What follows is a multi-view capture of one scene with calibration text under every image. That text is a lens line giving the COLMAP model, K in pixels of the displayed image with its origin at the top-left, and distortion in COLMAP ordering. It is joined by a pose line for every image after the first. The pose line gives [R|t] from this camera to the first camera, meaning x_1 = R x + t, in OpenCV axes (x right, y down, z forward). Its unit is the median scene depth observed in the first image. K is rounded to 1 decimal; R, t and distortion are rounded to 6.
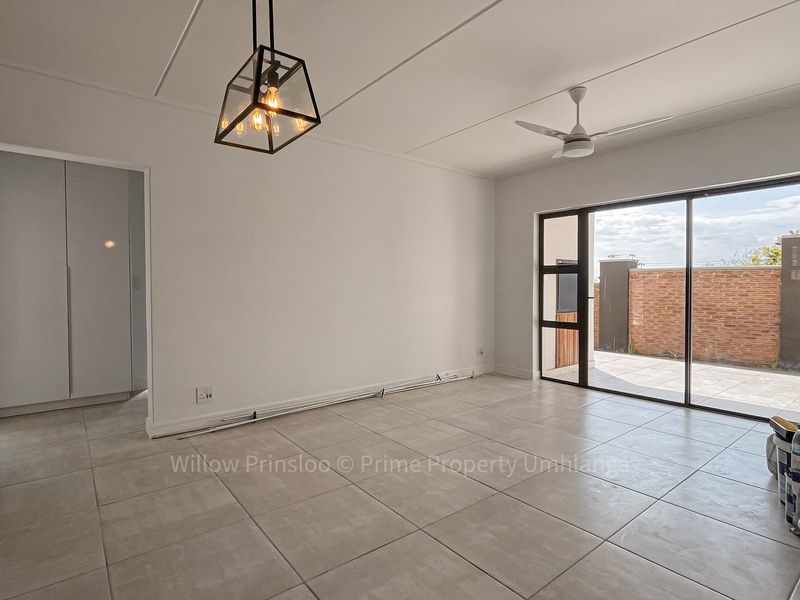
lens RADIAL K [[431.7, 0, 396.8], [0, 431.7, 294.5], [0, 0, 1]] dist [0.003656, -0.000623]
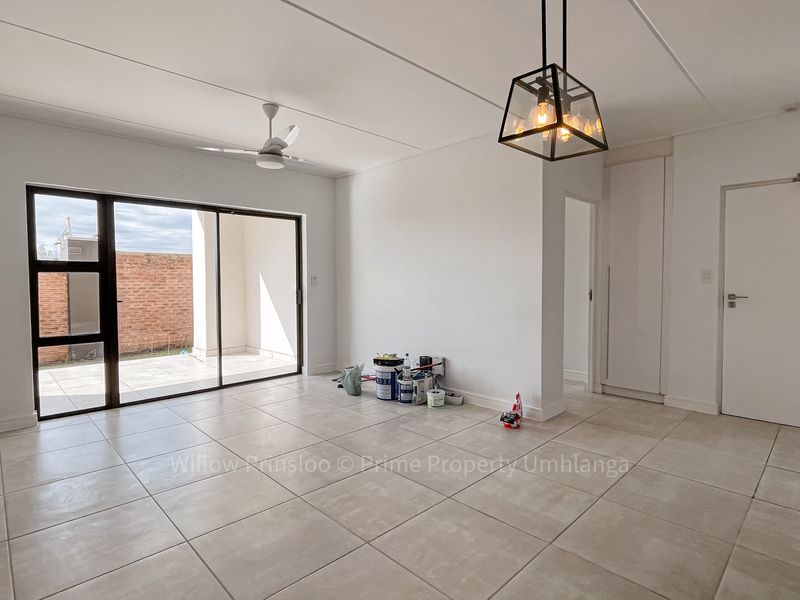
lens RADIAL K [[431.7, 0, 396.8], [0, 431.7, 294.5], [0, 0, 1]] dist [0.003656, -0.000623]
pose [[-0.108652, -0.034515, 0.993481, -0.427432], [0.024596, 0.998998, 0.037397, -0.022576], [-0.993776, 0.028499, -0.107694, 0.498239]]
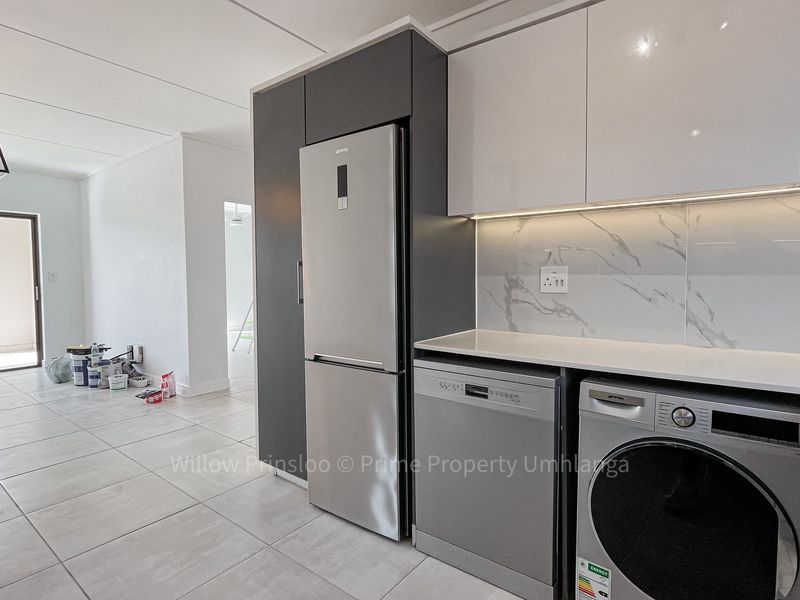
lens RADIAL K [[431.7, 0, 396.8], [0, 431.7, 294.5], [0, 0, 1]] dist [0.003656, -0.000623]
pose [[-0.239897, -0.036743, 0.970103, -0.637149], [0.028907, 0.998570, 0.044970, -0.002543], [-0.970368, 0.038831, -0.238492, 0.003861]]
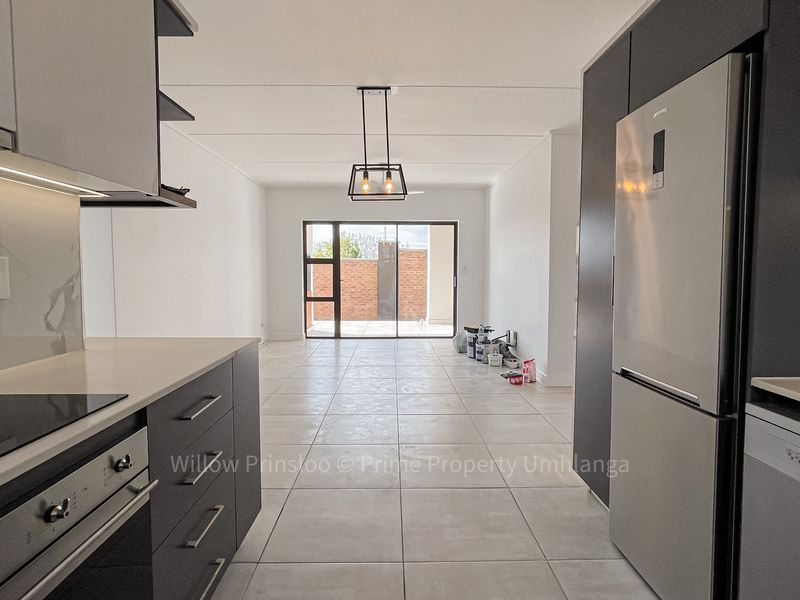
lens RADIAL K [[429.6, 0, 399.8], [0, 429.6, 295.8], [0, 0, 1]] dist [-0.004611, -0.000701]
pose [[0.600874, -0.045824, 0.798029, -0.597001], [0.014052, 0.998807, 0.046773, -0.004795], [-0.799220, -0.016891, 0.600801, -0.078412]]
